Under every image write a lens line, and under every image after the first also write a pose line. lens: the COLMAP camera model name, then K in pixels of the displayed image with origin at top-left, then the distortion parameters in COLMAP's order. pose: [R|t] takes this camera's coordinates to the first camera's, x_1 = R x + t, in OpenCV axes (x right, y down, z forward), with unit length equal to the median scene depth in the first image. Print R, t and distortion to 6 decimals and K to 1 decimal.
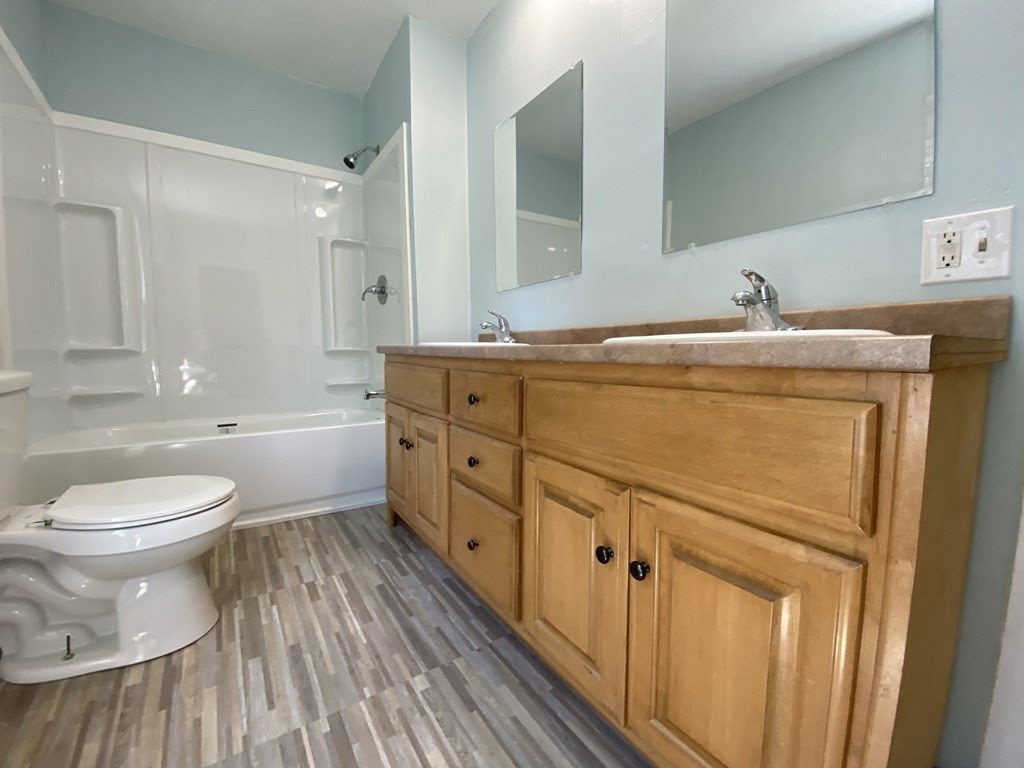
lens RADIAL K [[422.1, 0, 509.2], [0, 422.1, 386.9], [0, 0, 1]] dist [0.040984, -0.028184]
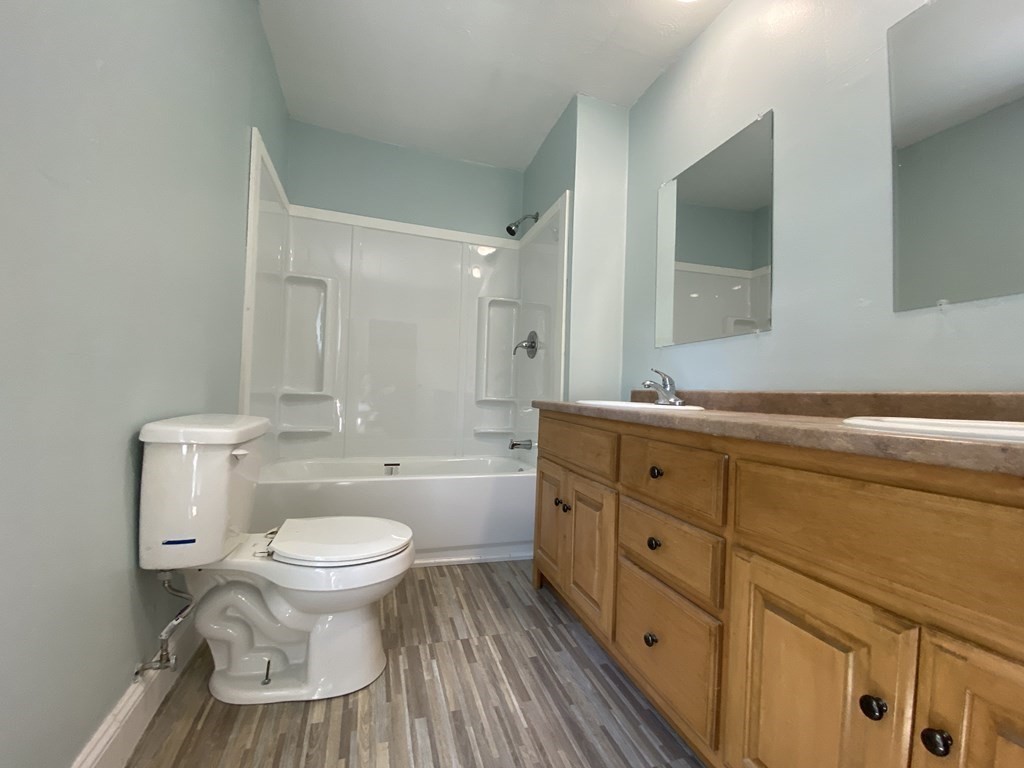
lens RADIAL K [[419.2, 0, 508.9], [0, 419.2, 387.4], [0, 0, 1]] dist [0.043322, -0.034393]
pose [[0.961771, 0.029616, -0.272249, -0.131220], [-0.057468, 0.993826, -0.094908, -0.042562], [0.267757, 0.106926, 0.957535, 0.023415]]
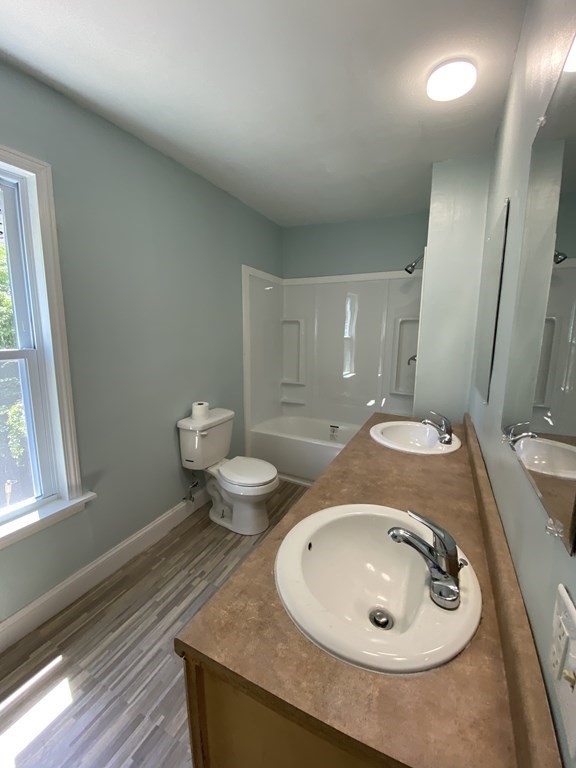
lens RADIAL K [[316.6, 0, 288.0], [0, 316.6, 384.0], [0, 0, 1]] dist [0.040984, -0.028184]
pose [[0.482589, 0.158673, -0.861354, 0.736811], [-0.083232, 0.987310, 0.135244, -0.480568], [0.871883, 0.006425, 0.489672, 0.255164]]
